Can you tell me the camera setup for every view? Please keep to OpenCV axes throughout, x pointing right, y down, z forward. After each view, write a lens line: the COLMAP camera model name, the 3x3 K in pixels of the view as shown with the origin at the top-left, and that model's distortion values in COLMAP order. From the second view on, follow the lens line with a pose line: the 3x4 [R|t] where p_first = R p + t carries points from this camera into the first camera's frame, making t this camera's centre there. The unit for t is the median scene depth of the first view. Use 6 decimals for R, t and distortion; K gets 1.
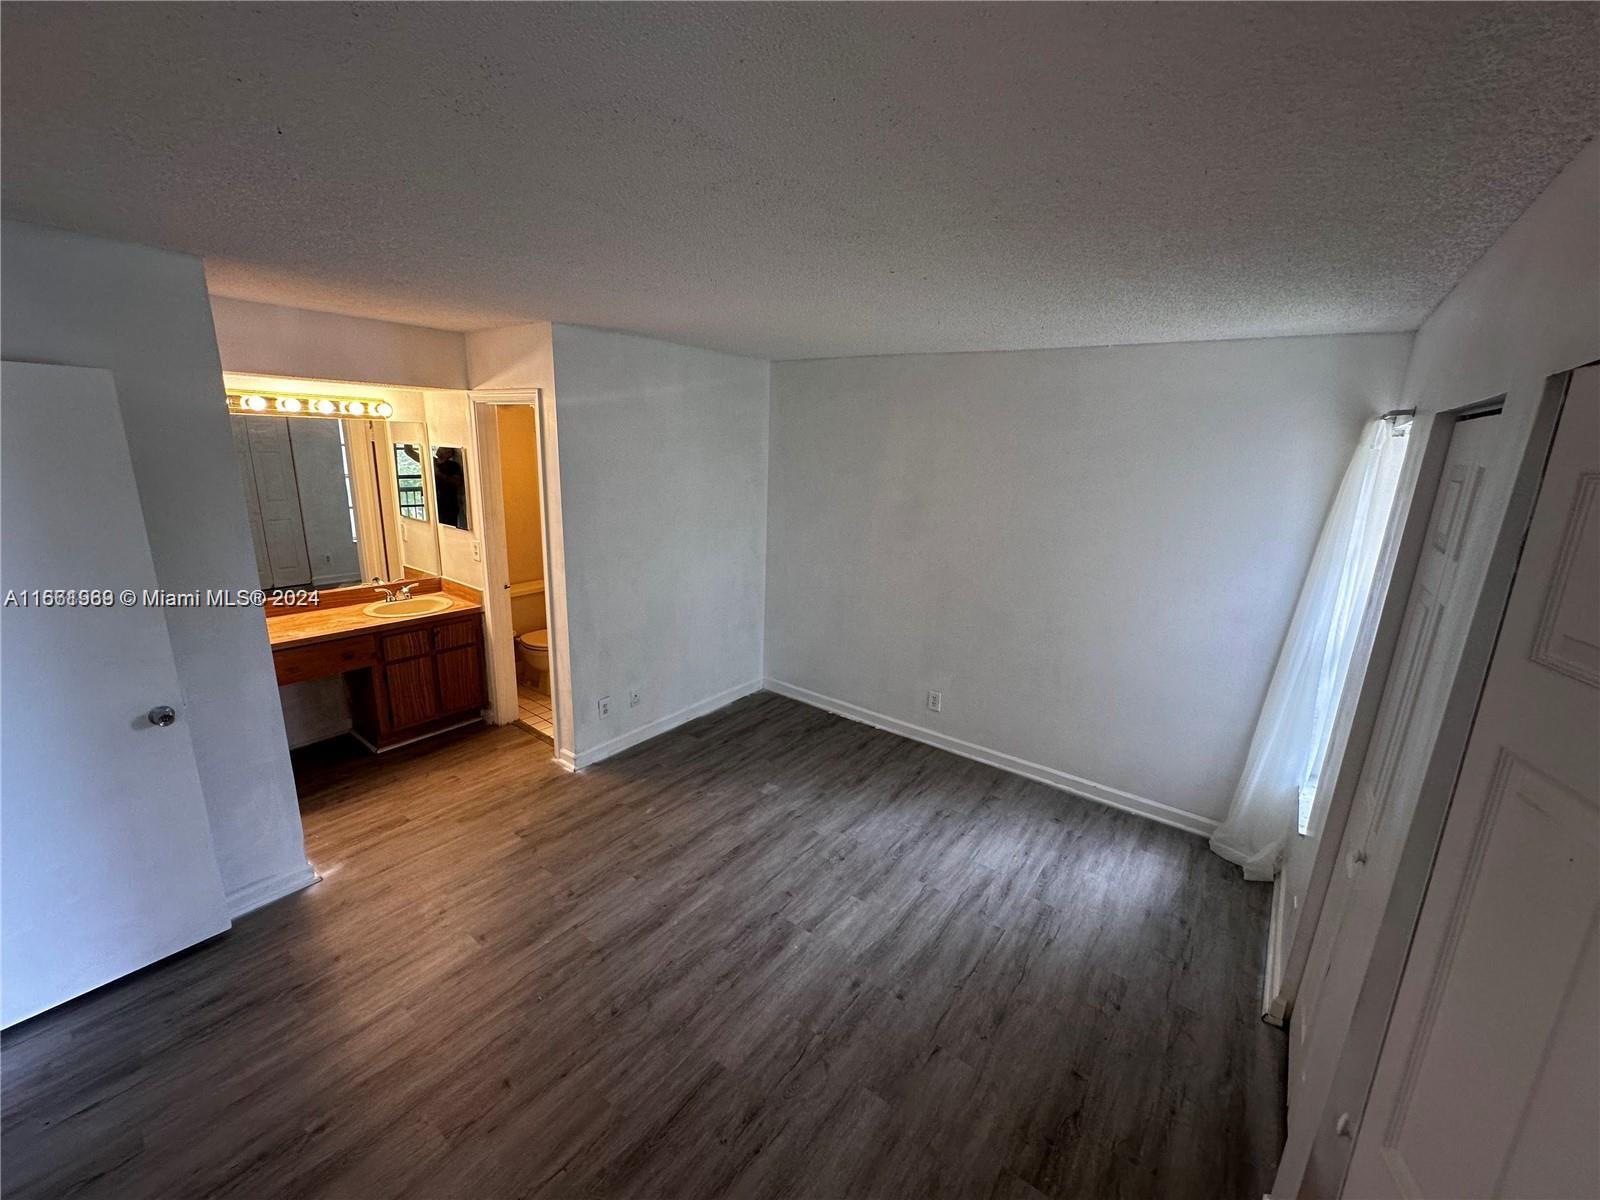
lens RADIAL K [[639.0, 0, 800.0], [0, 639.0, 600.0], [0, 0, 1]] dist [-0.001879, 0.000400]
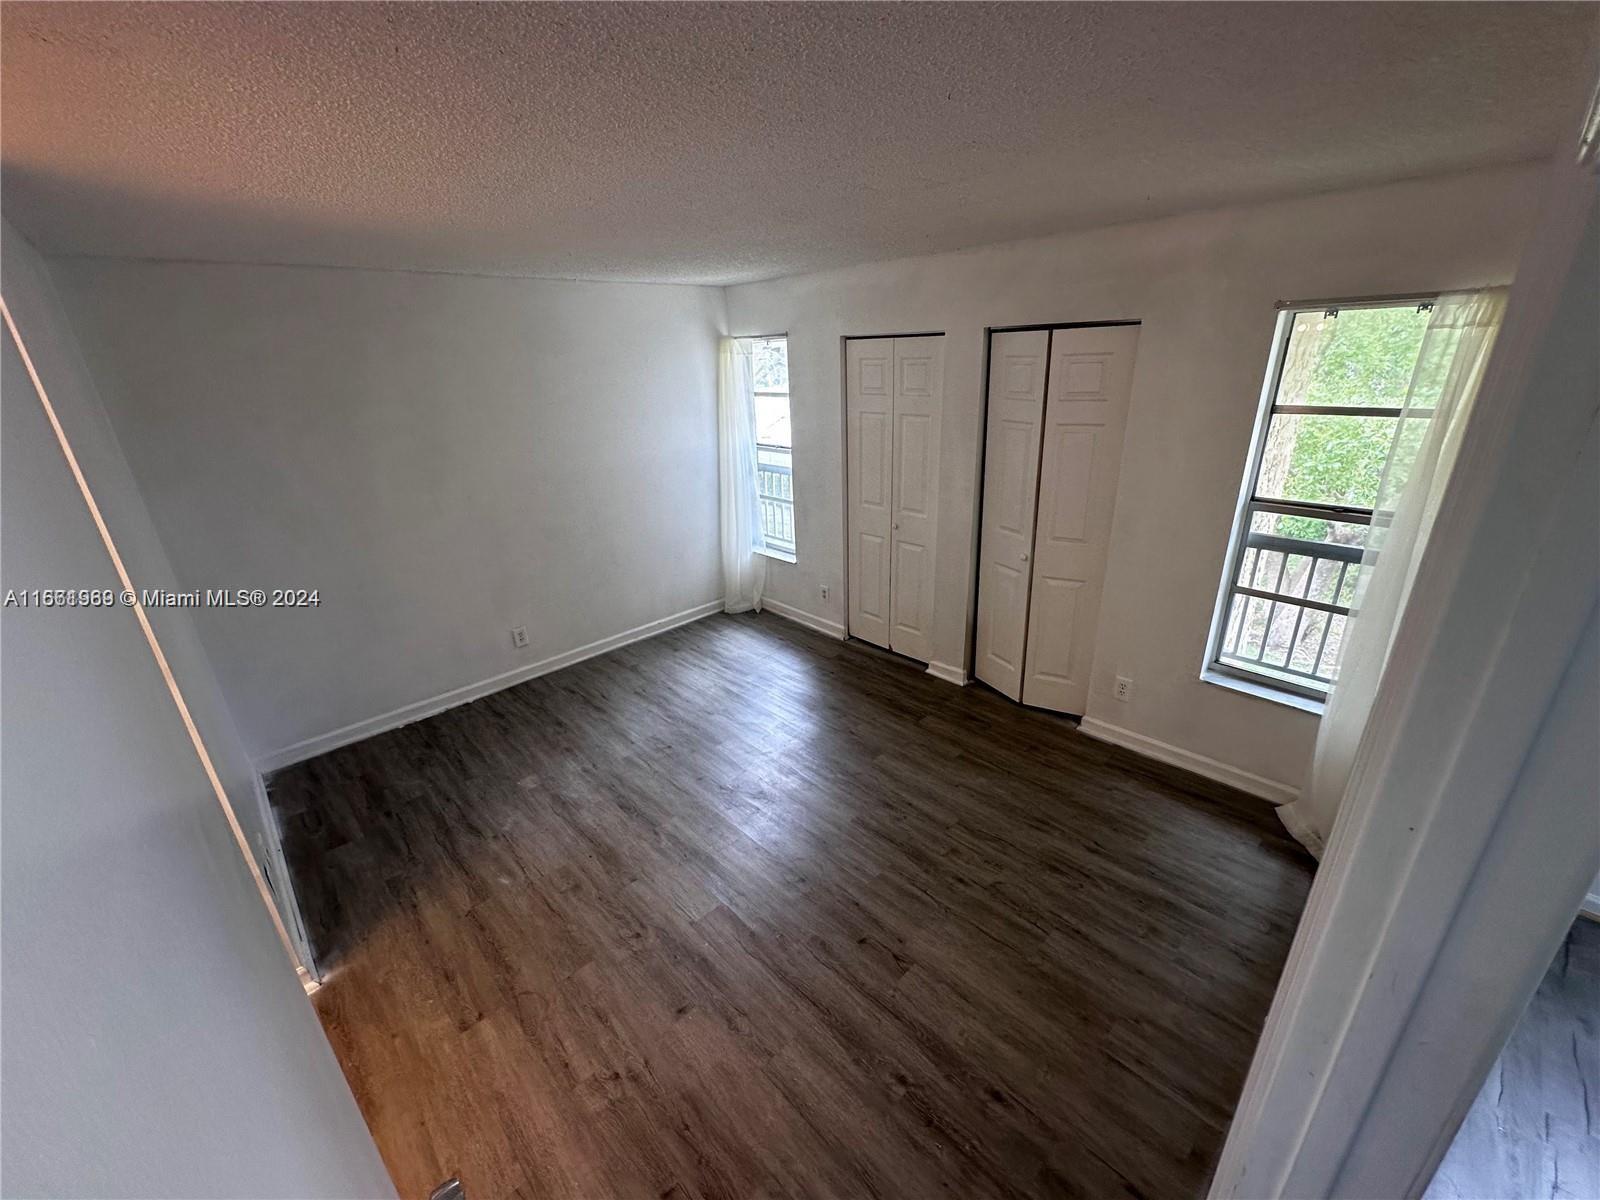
lens RADIAL K [[639.0, 0, 800.0], [0, 639.0, 600.0], [0, 0, 1]] dist [-0.001879, 0.000400]
pose [[0.157503, -0.397716, 0.903889, -0.726220], [0.281747, 0.895367, 0.344872, -0.140552], [-0.946473, 0.200350, 0.253078, 0.381624]]
